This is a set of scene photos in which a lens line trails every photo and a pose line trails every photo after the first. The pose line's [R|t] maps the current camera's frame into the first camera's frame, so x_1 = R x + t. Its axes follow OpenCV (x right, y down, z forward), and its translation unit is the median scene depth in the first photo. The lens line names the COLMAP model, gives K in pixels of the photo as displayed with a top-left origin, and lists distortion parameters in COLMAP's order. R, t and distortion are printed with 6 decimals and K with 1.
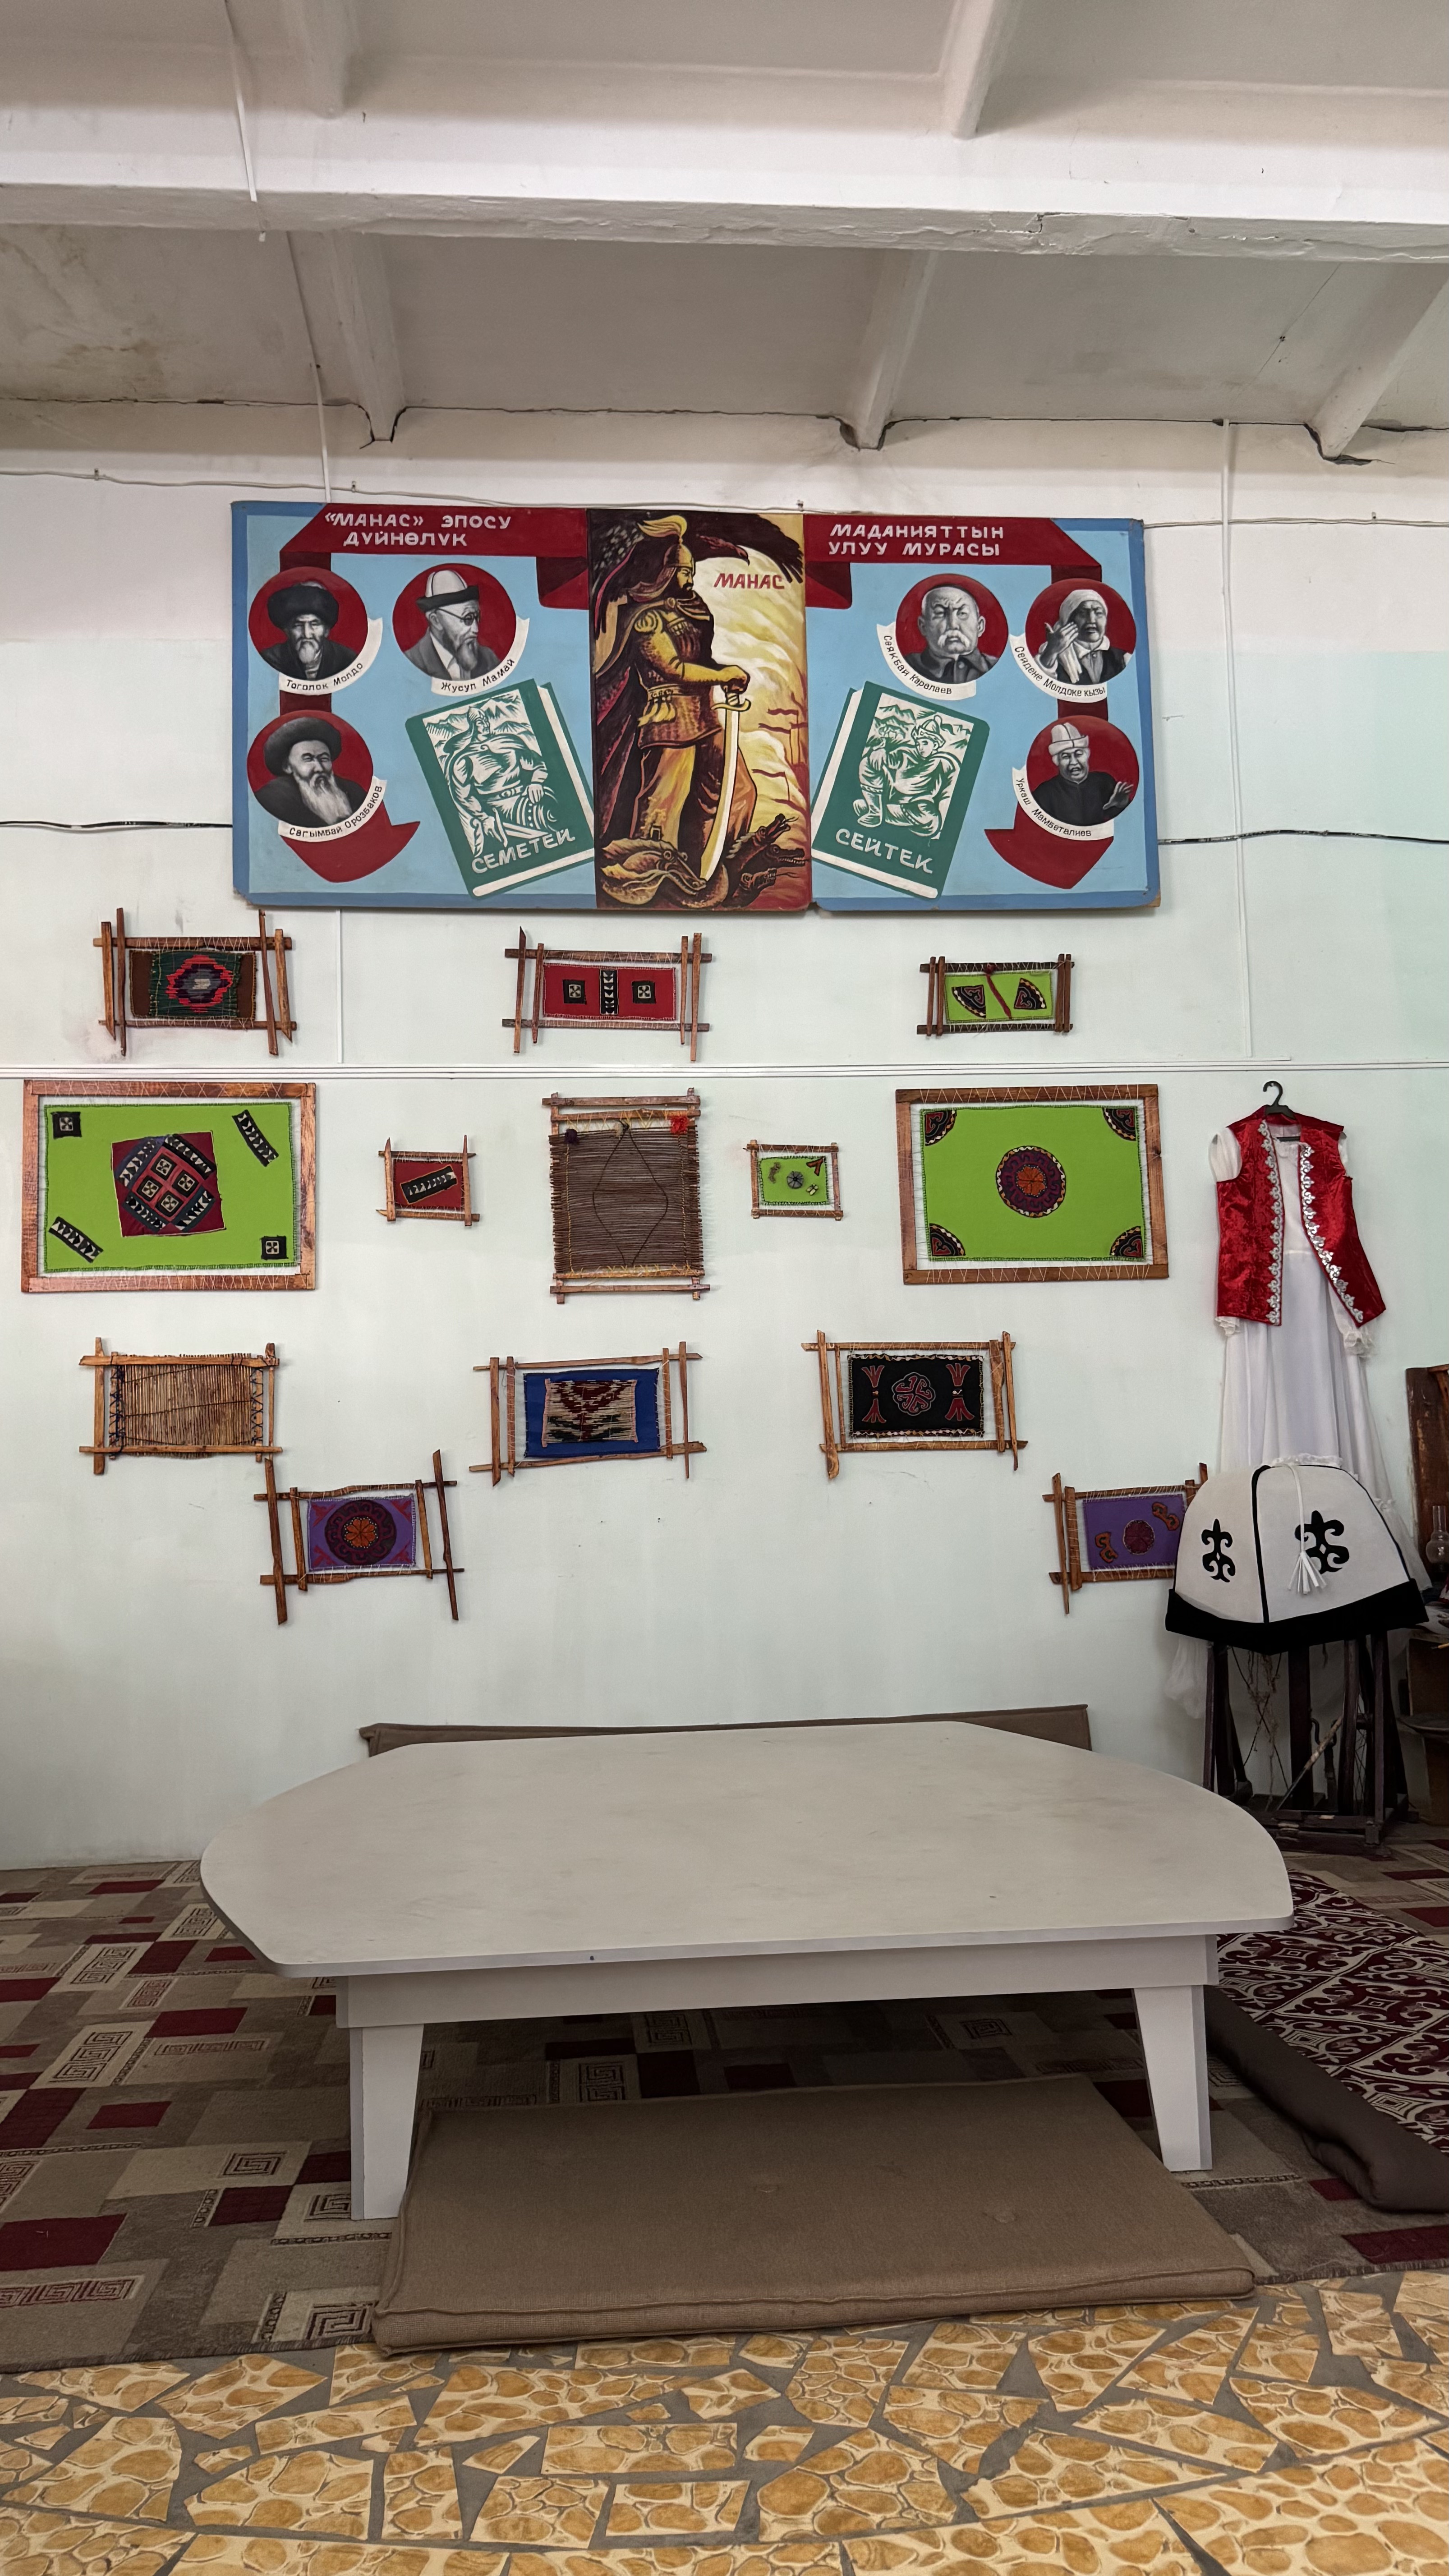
lens RADIAL K [[1855.2, 0, 722.5], [0, 1855.2, 1263.3], [0, 0, 1]] dist [0.050904, -0.016991]
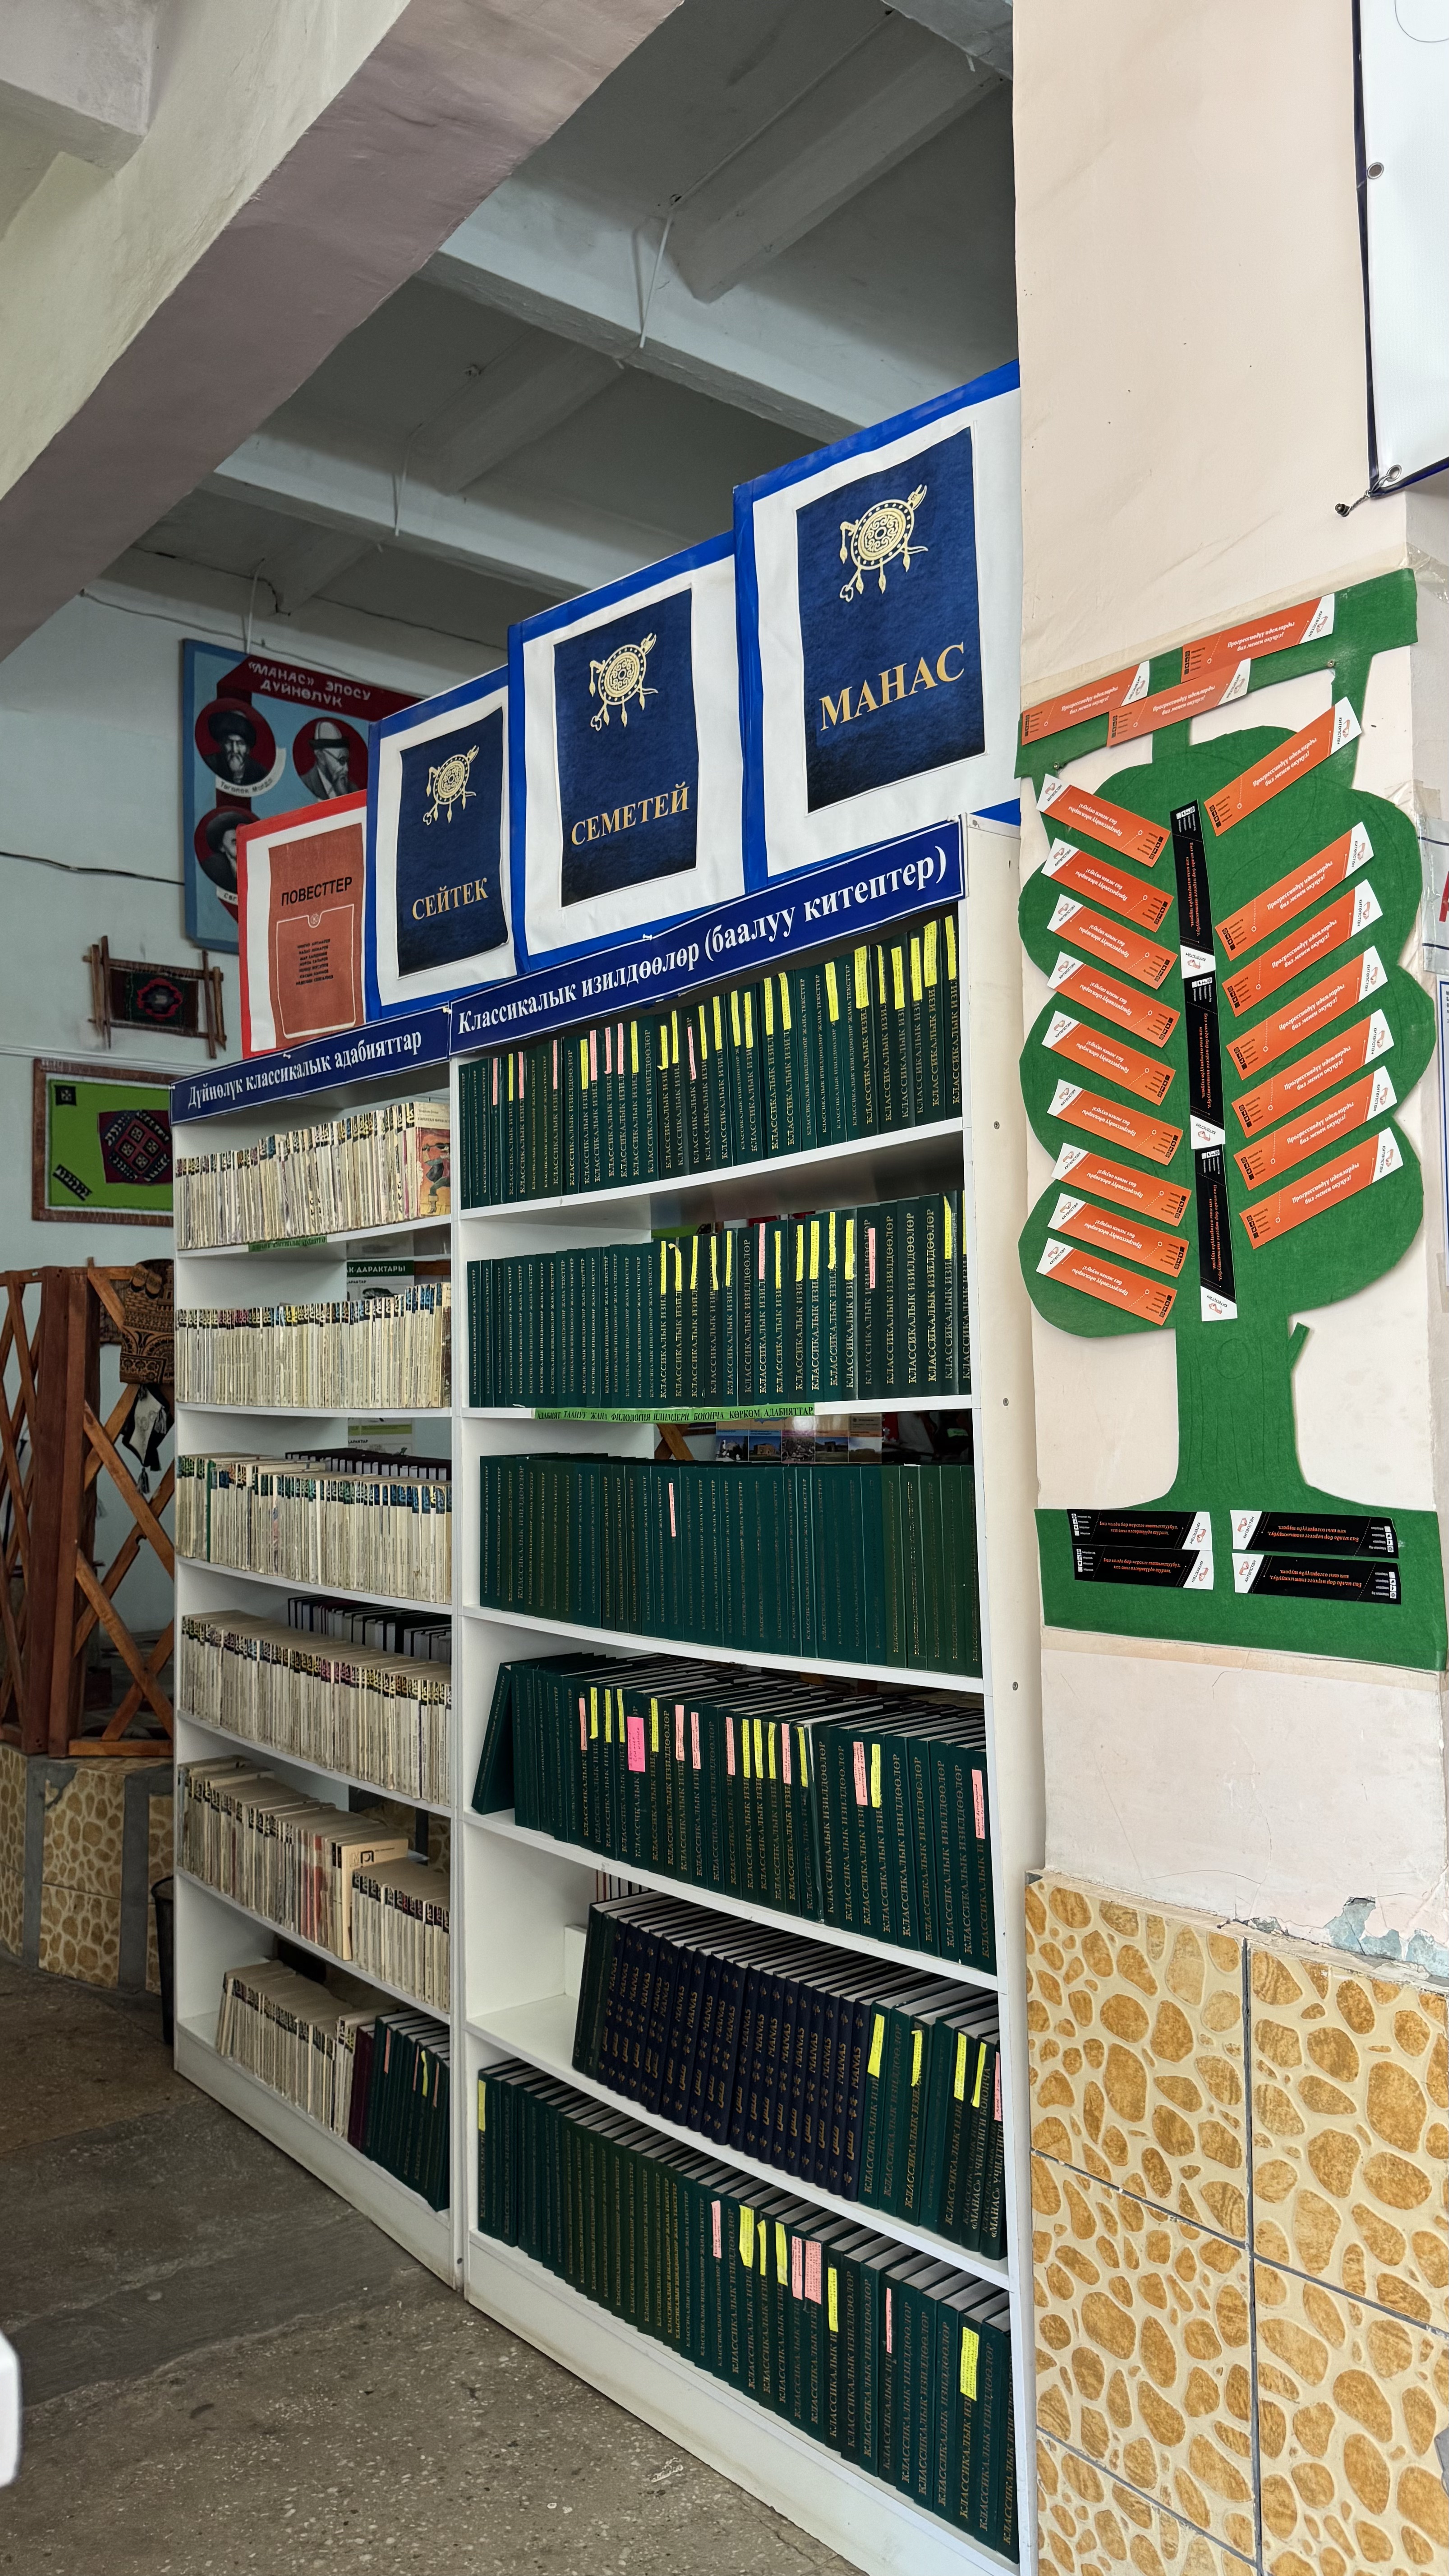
lens RADIAL K [[1855.2, 0, 737.9], [0, 1855.2, 1293.0], [0, 0, 1]] dist [0.050904, -0.016991]
pose [[0.822474, 0.037886, 0.567540, -0.681837], [-0.068863, 0.997072, 0.033237, -0.011059], [-0.564619, -0.066419, 0.822675, -0.359839]]
